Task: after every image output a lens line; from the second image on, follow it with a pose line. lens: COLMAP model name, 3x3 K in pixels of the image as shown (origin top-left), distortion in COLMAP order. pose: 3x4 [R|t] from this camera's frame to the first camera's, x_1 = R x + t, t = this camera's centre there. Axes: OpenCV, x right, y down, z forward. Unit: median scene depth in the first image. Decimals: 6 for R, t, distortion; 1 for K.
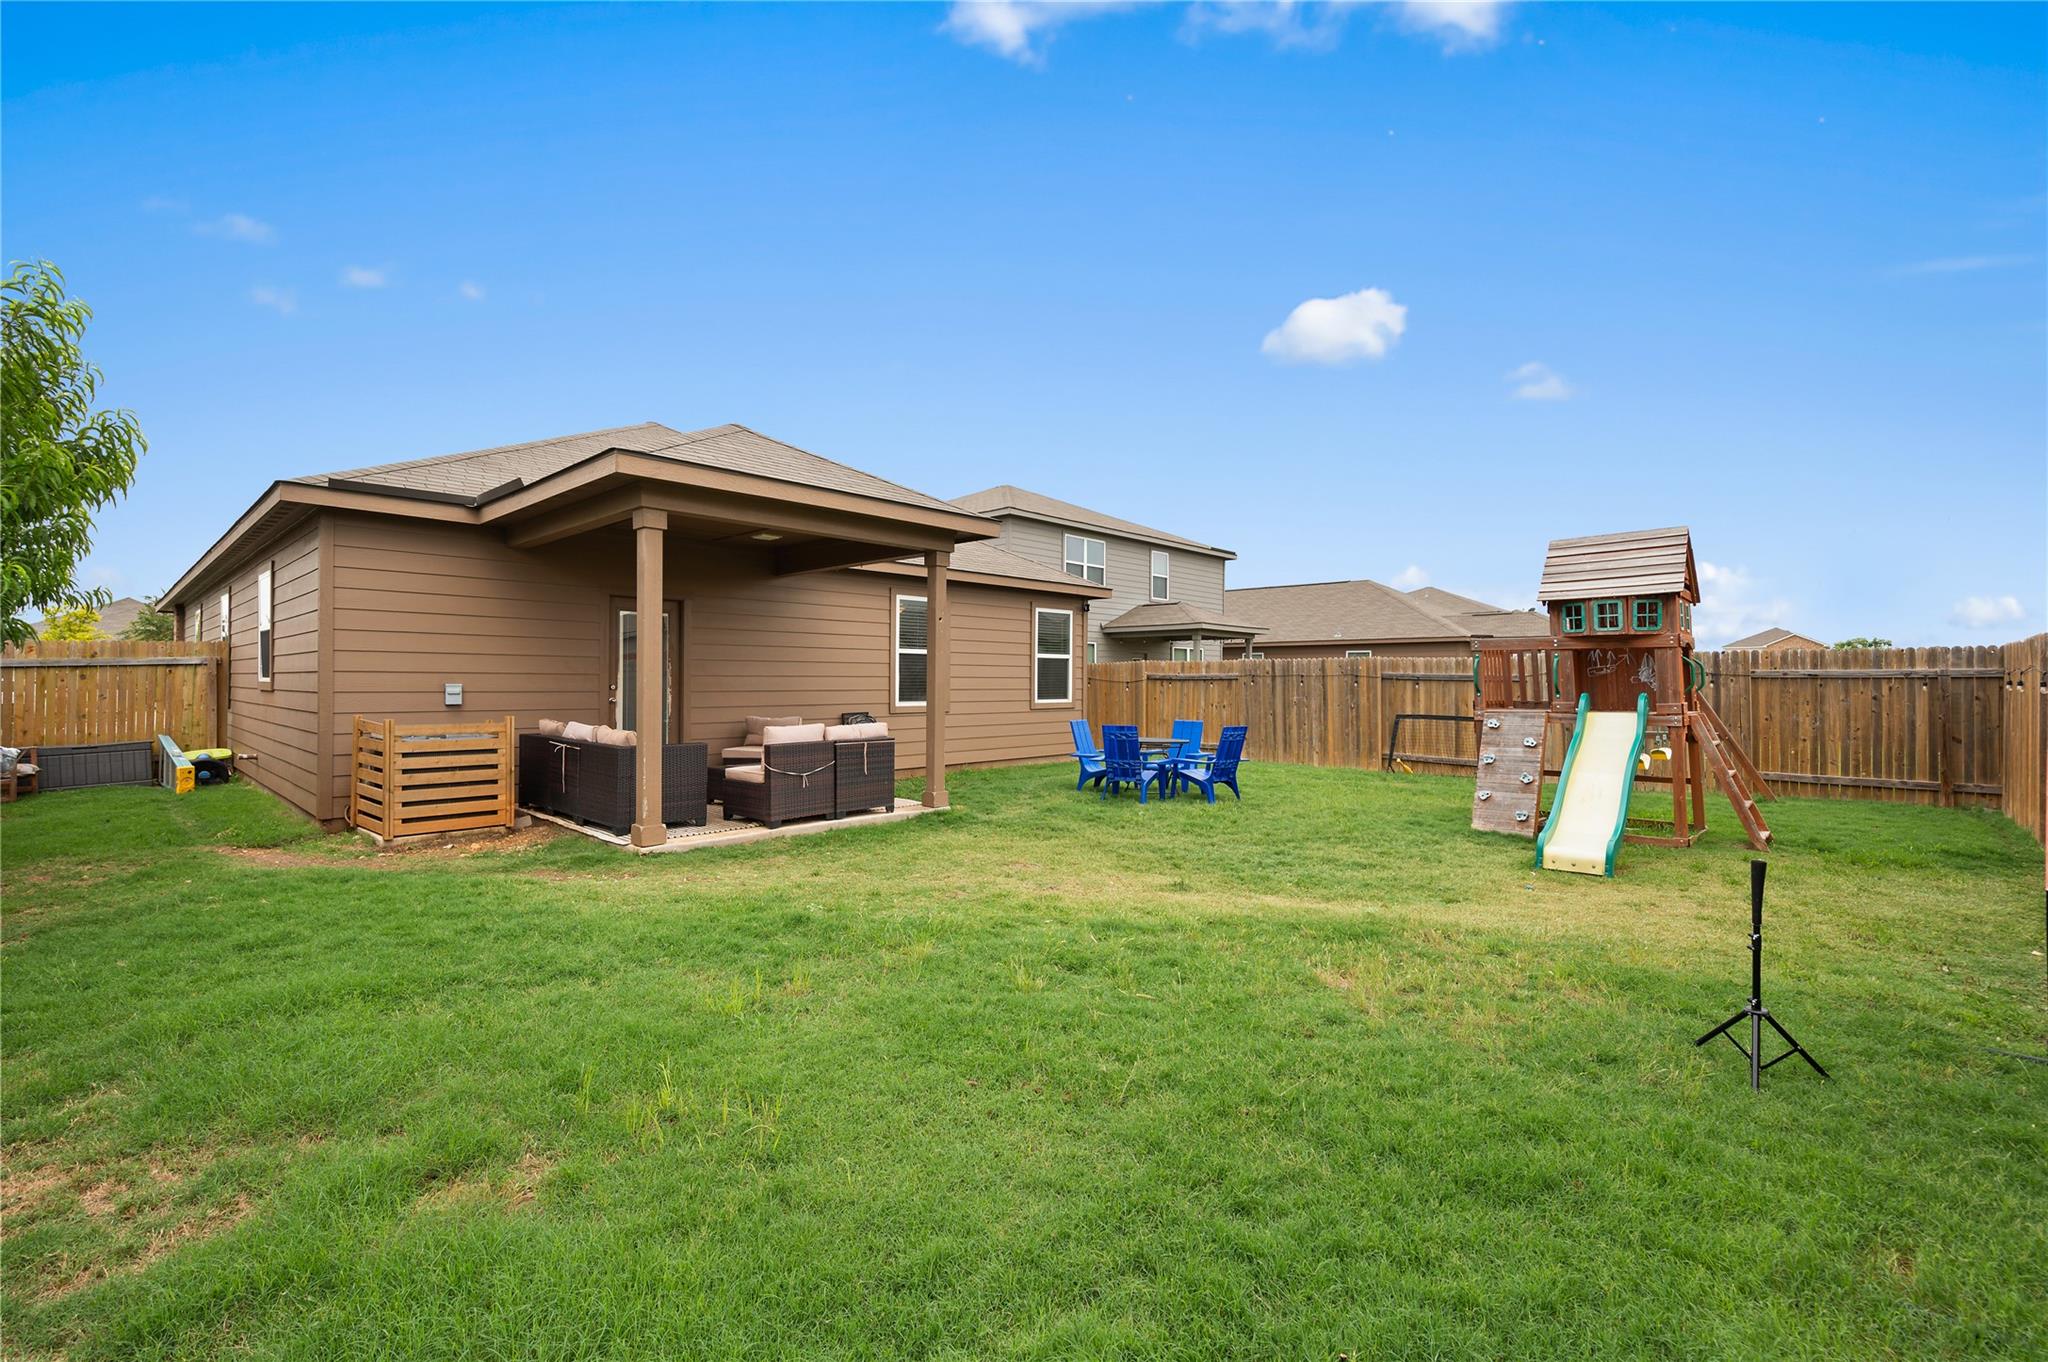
lens RADIAL K [[909.6, 0, 1024.0], [0, 909.6, 681.0], [0, 0, 1]] dist [-0.000277, -0.000011]
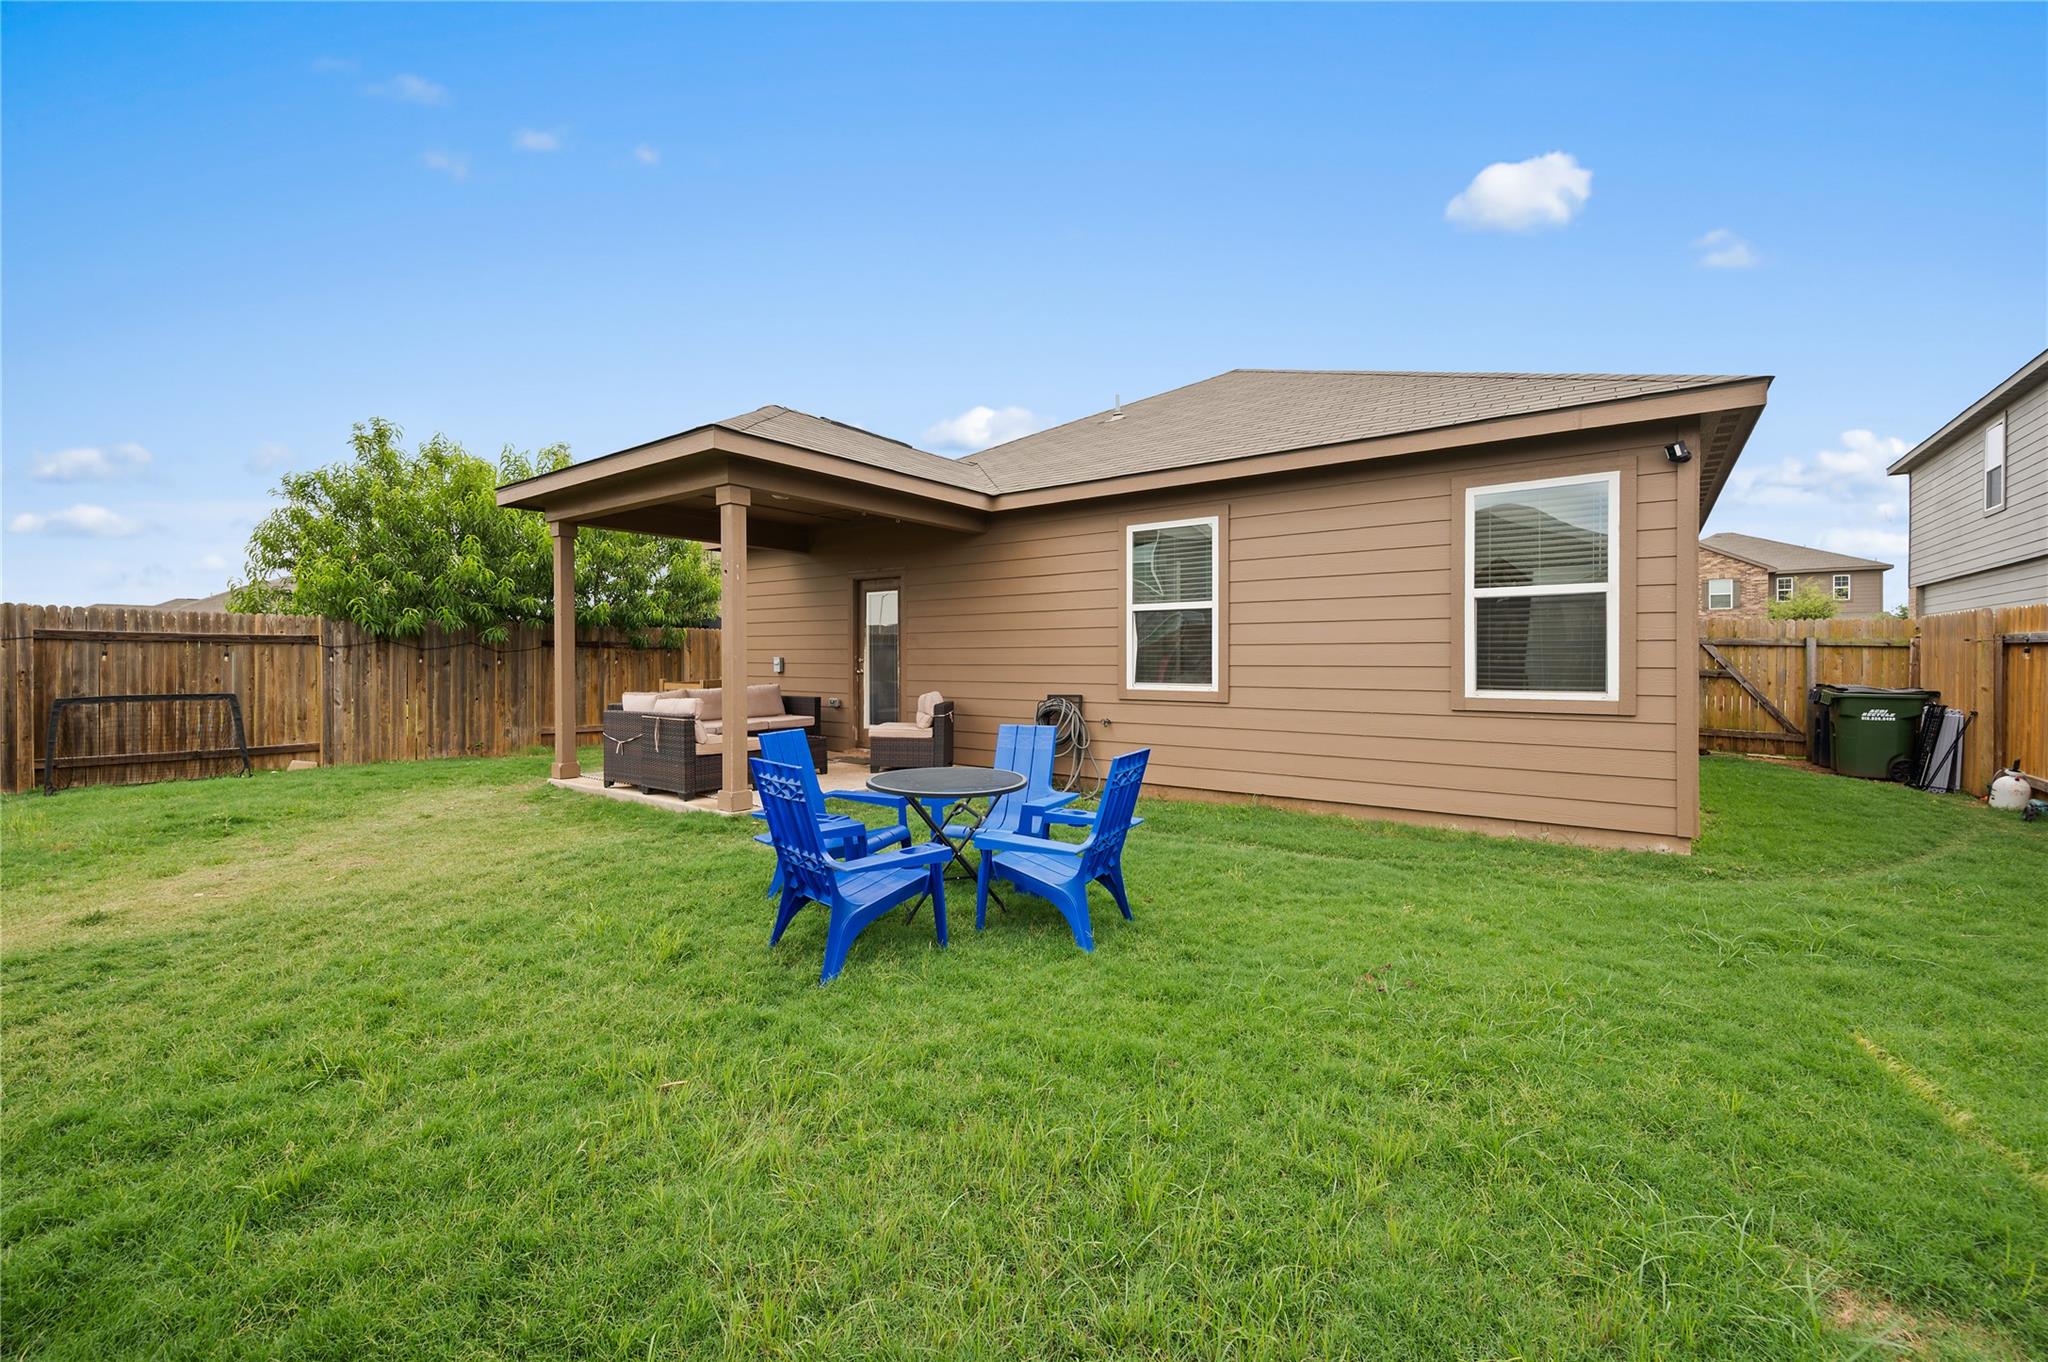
lens RADIAL K [[826.1, 0, 1024.0], [0, 826.1, 681.0], [0, 0, 1]] dist [-0.000728, -0.000023]
pose [[0.136488, 0.020820, -0.990423, 0.409261], [-0.001190, 0.999782, 0.020853, 0.007920], [0.990641, -0.001667, 0.136483, 0.753850]]
